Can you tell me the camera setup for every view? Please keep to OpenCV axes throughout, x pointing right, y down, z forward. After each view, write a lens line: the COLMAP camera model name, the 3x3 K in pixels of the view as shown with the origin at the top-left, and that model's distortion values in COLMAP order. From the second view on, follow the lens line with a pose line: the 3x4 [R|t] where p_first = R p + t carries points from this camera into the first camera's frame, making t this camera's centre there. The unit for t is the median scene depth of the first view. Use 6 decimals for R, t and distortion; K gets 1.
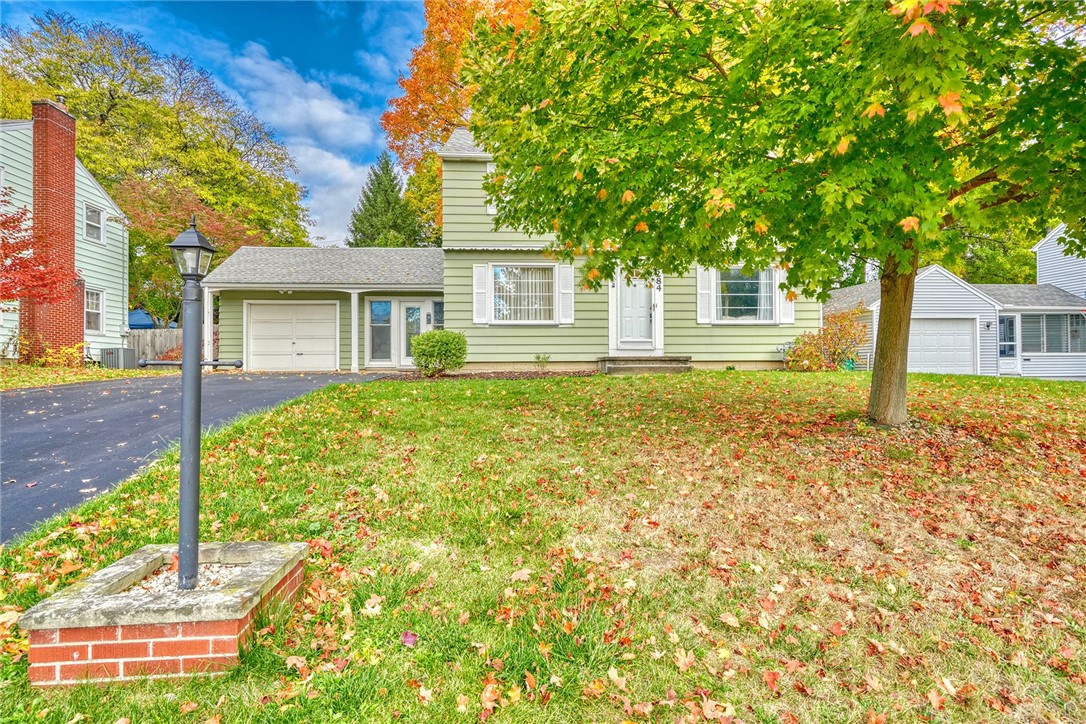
lens RADIAL K [[567.4, 0, 540.8], [0, 567.4, 361.4], [0, 0, 1]] dist [-0.007801, -0.000569]
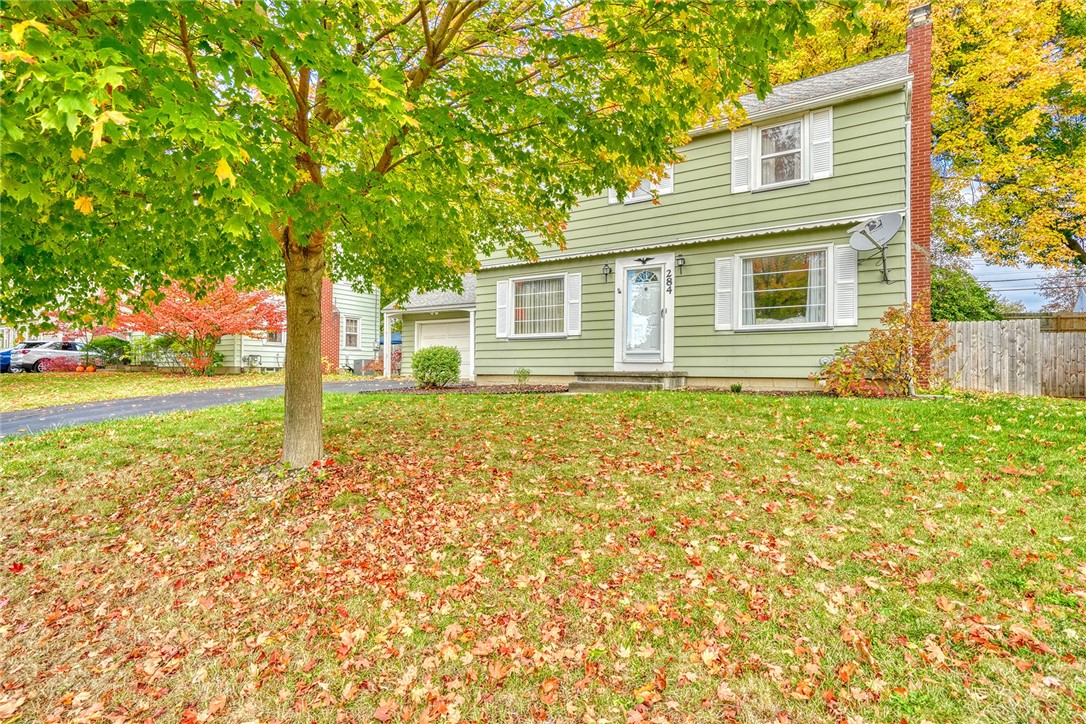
lens RADIAL K [[567.4, 0, 542.2], [0, 567.4, 363.3], [0, 0, 1]] dist [-0.007801, -0.000569]
pose [[0.789260, 0.003692, -0.614048, 0.578341], [-0.007736, 0.999962, -0.003932, -0.015407], [0.614010, 0.007853, 0.789259, 0.218051]]
